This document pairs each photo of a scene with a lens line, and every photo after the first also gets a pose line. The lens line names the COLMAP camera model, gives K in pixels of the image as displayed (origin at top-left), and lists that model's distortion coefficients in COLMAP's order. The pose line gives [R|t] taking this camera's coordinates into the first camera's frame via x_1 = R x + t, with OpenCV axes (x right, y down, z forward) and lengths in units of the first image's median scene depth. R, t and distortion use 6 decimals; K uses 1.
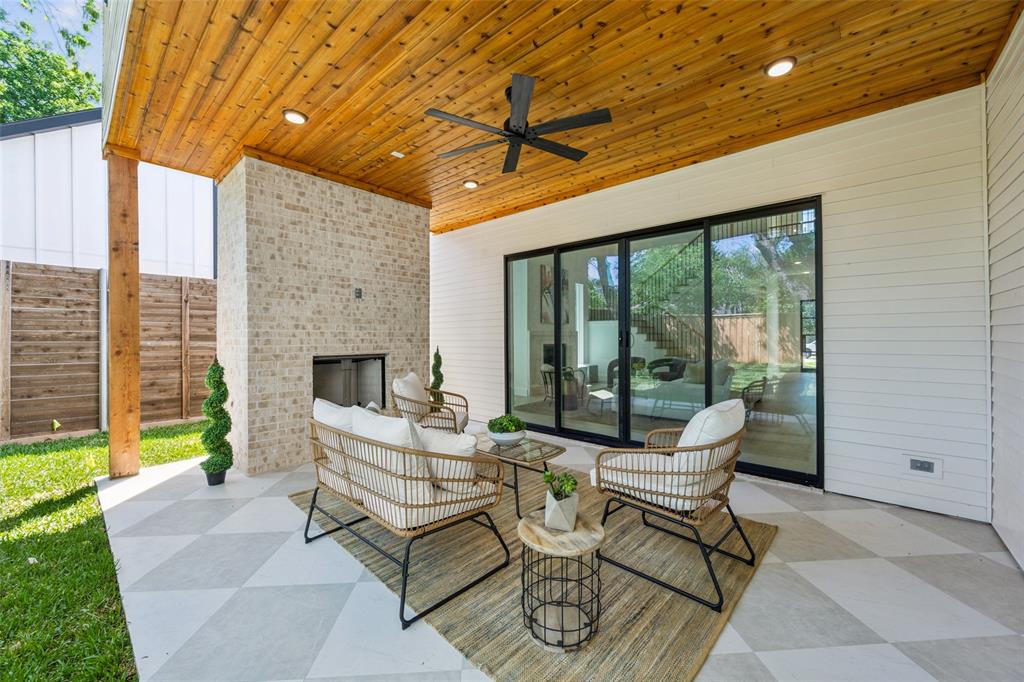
lens RADIAL K [[402.1, 0, 509.3], [0, 402.1, 337.4], [0, 0, 1]] dist [-0.003858, -0.000266]
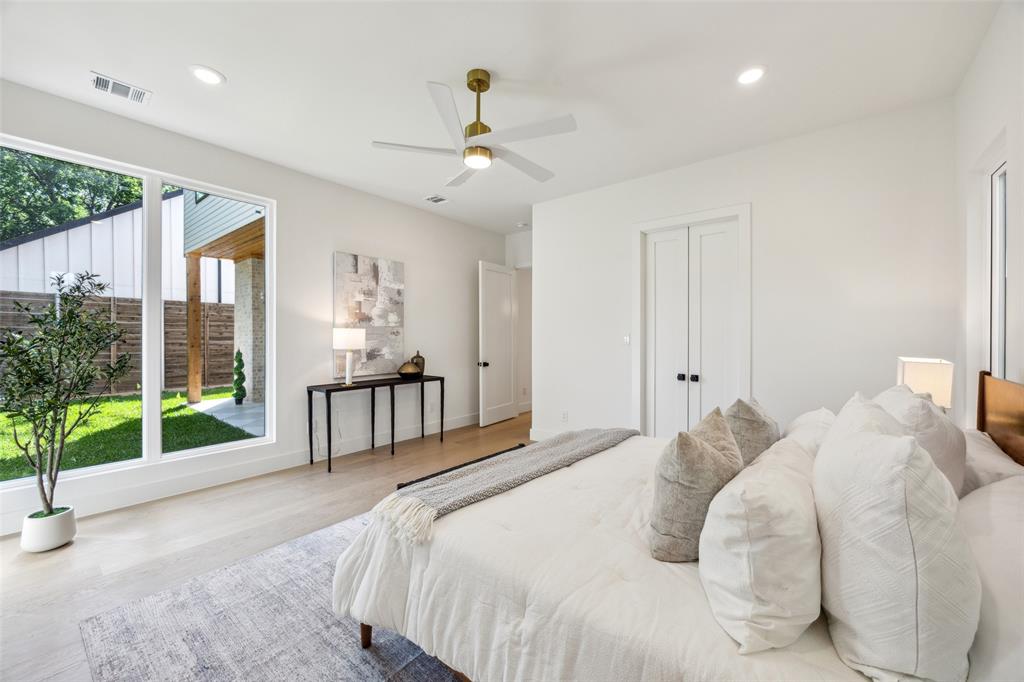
lens RADIAL K [[402.1, 0, 505.3], [0, 402.1, 334.9], [0, 0, 1]] dist [-0.003858, -0.000266]
pose [[0.999007, 0.004203, 0.044356, 0.641803], [-0.004191, 0.999991, -0.000371, -0.032513], [-0.044358, 0.000185, 0.999016, -1.271790]]
